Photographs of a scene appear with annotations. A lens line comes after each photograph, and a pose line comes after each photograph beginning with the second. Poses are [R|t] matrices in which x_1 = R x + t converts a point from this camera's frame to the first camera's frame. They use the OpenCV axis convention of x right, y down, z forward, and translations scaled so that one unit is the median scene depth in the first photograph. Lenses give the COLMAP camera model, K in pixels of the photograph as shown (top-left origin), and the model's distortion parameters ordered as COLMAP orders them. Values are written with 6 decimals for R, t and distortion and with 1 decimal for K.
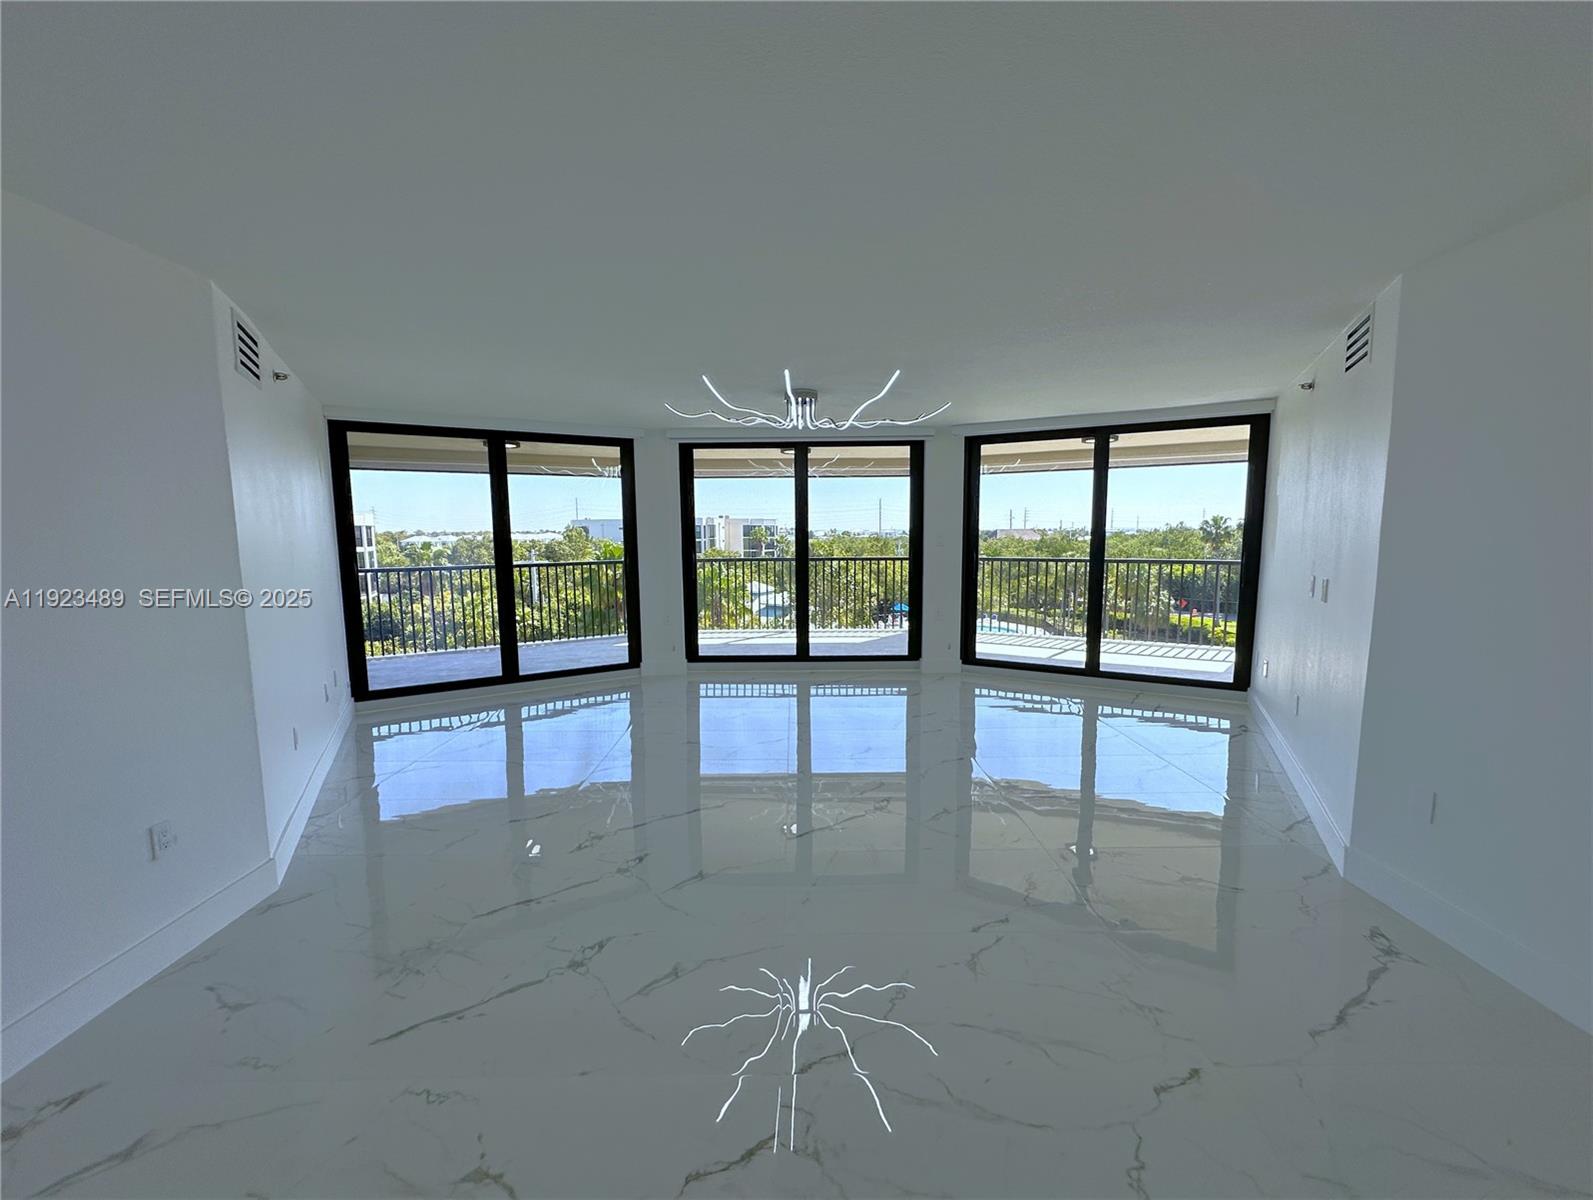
lens RADIAL K [[641.6, 0, 799.5], [0, 641.6, 606.3], [0, 0, 1]] dist [-0.002352, 0.000280]
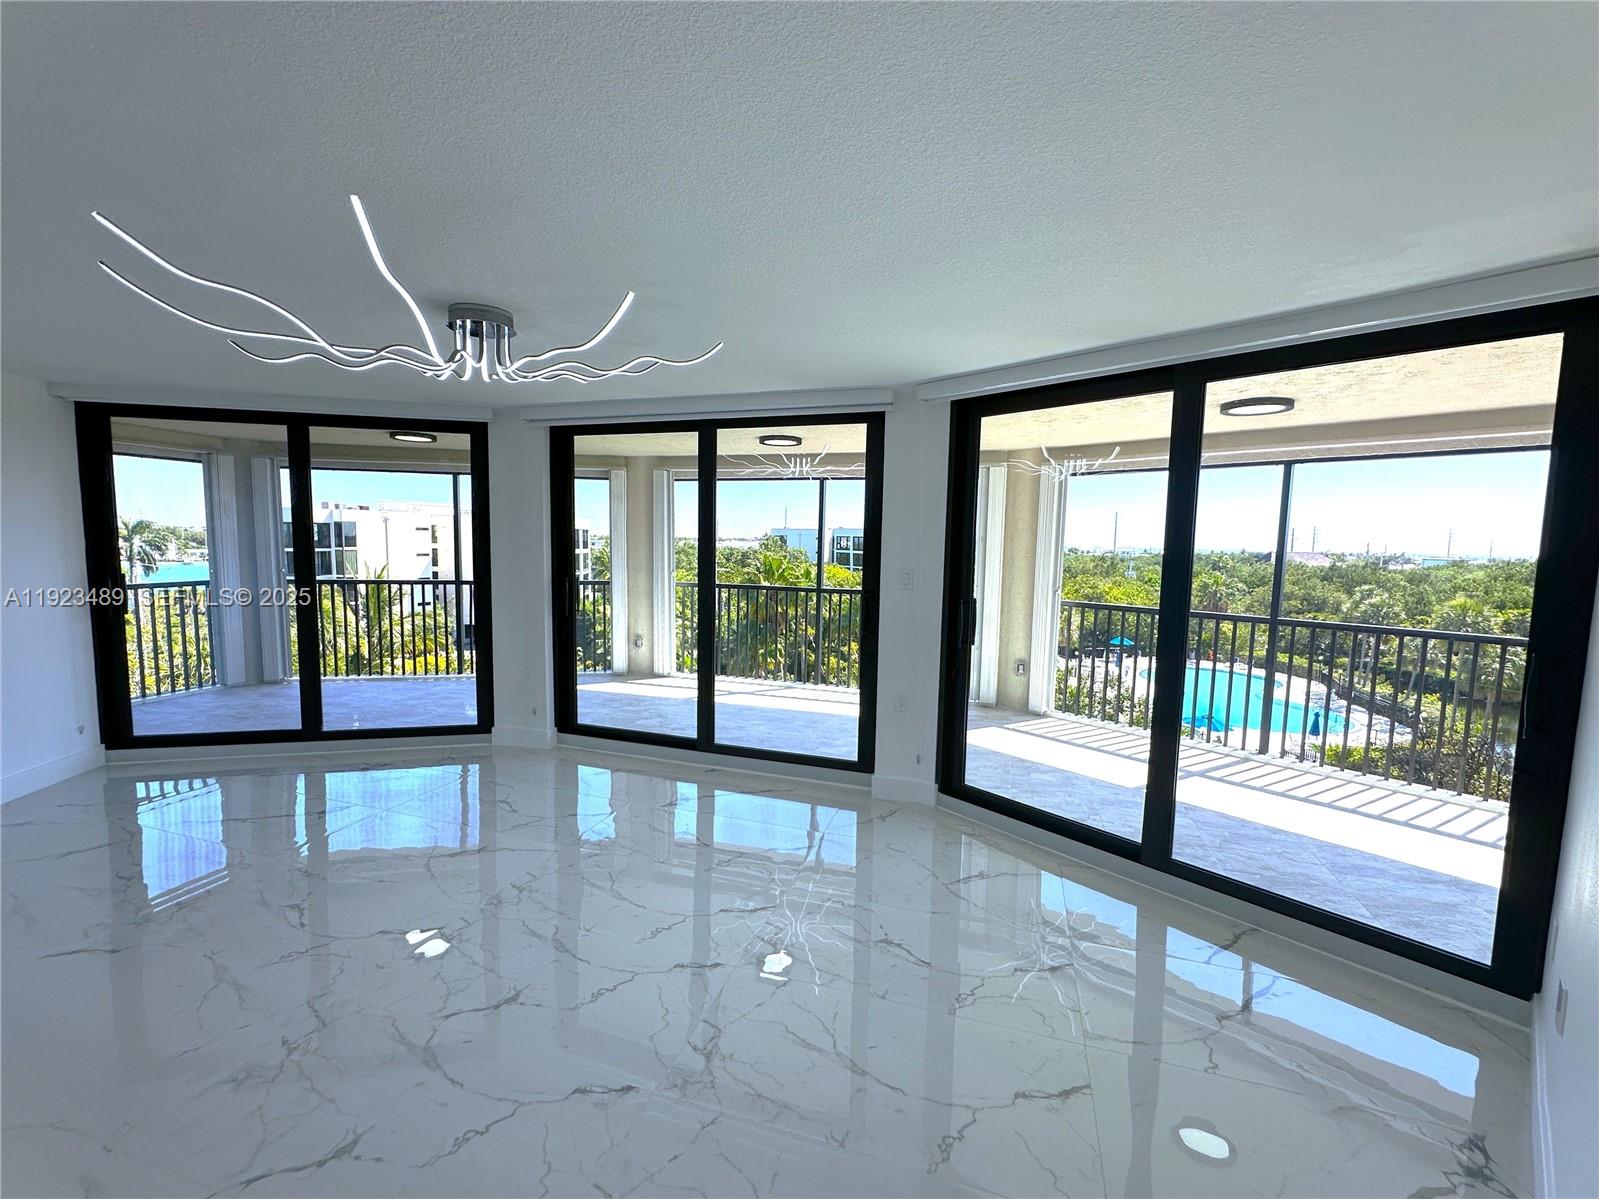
lens RADIAL K [[673.1, 0, 800.8], [0, 673.1, 601.9], [0, 0, 1]] dist [-0.001849, 0.000017]
pose [[0.948948, 0.056143, -0.310397, 0.328745], [-0.065108, 0.997705, -0.018589, -0.065415], [0.308641, 0.037849, 0.950425, 0.384899]]
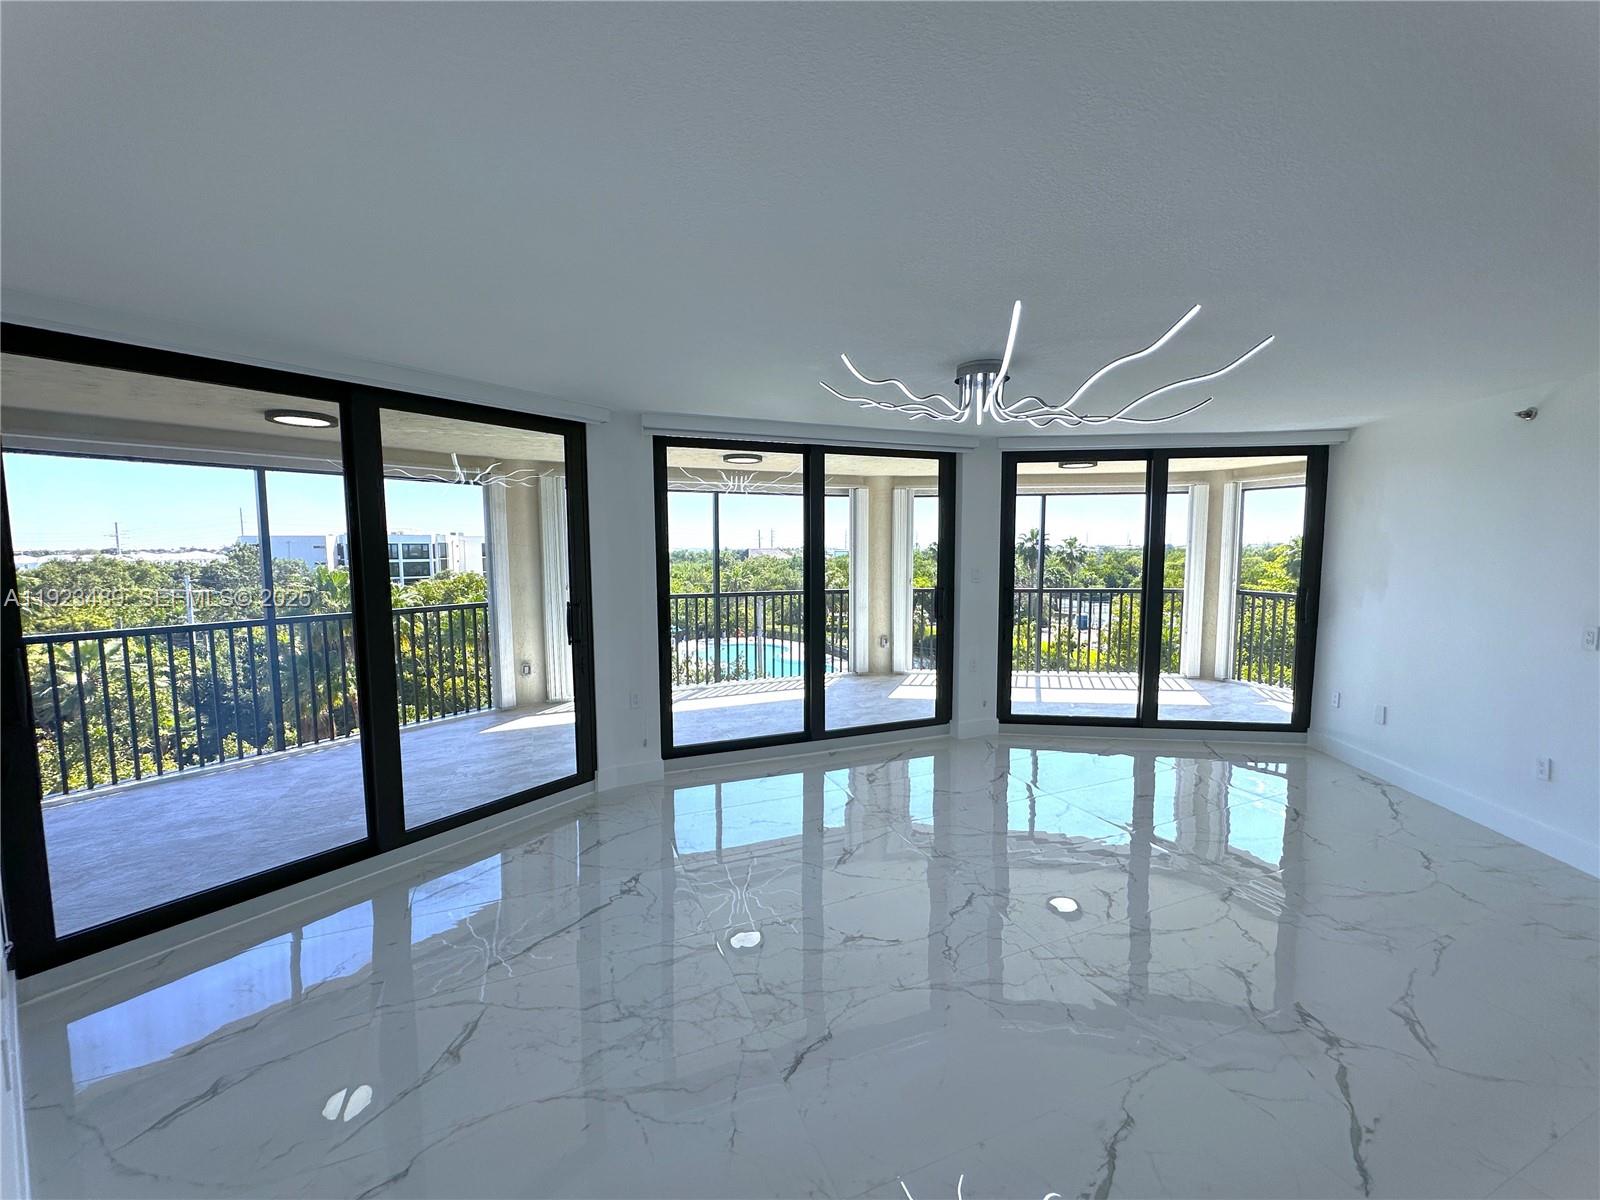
lens RADIAL K [[640.9, 0, 797.2], [0, 640.9, 597.1], [0, 0, 1]] dist [-0.000802, -0.000590]
pose [[0.926944, -0.025715, 0.374318, -0.306351], [0.041901, 0.998503, -0.035167, -0.056882], [-0.372853, 0.048282, 0.926634, 0.334037]]
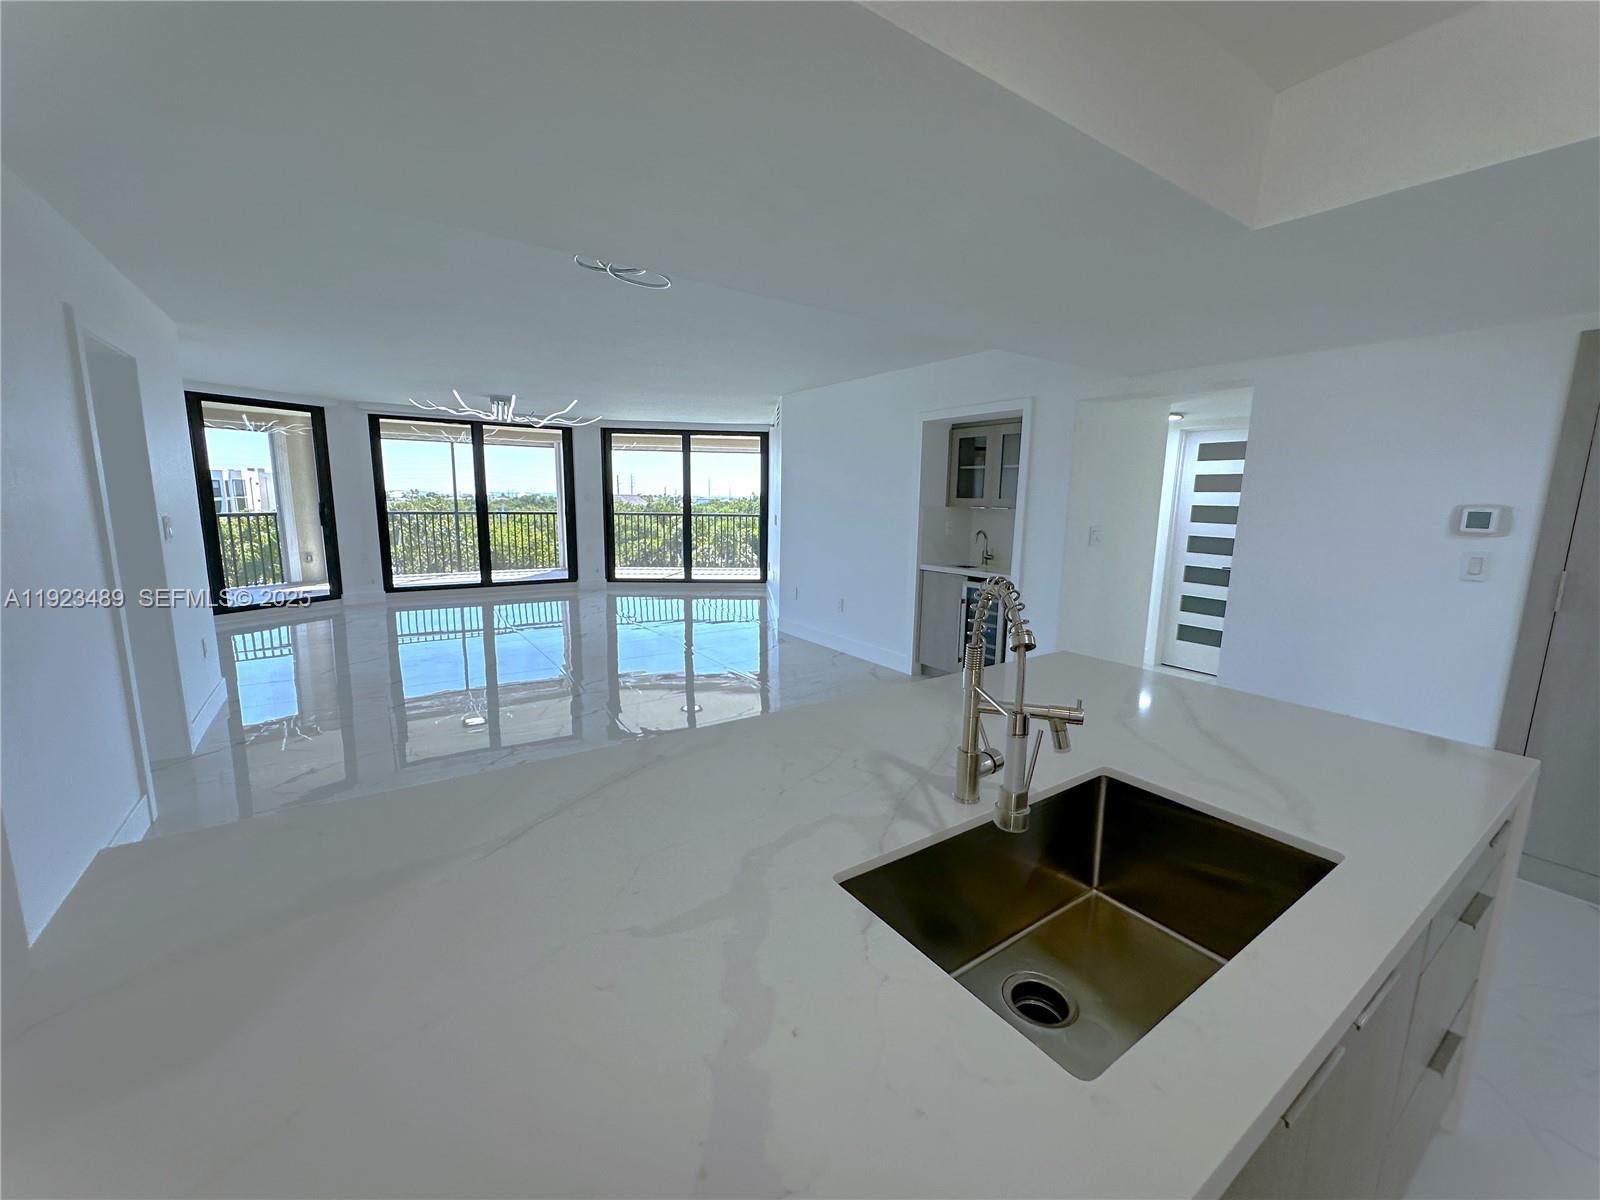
lens RADIAL K [[640.9, 0, 806.4], [0, 640.9, 604.1], [0, 0, 1]] dist [-0.000802, -0.000590]
pose [[0.826053, -0.071190, 0.559078, -0.208107], [0.043381, 0.997079, 0.062864, 0.070834], [-0.561920, -0.027676, 0.826728, -0.509810]]
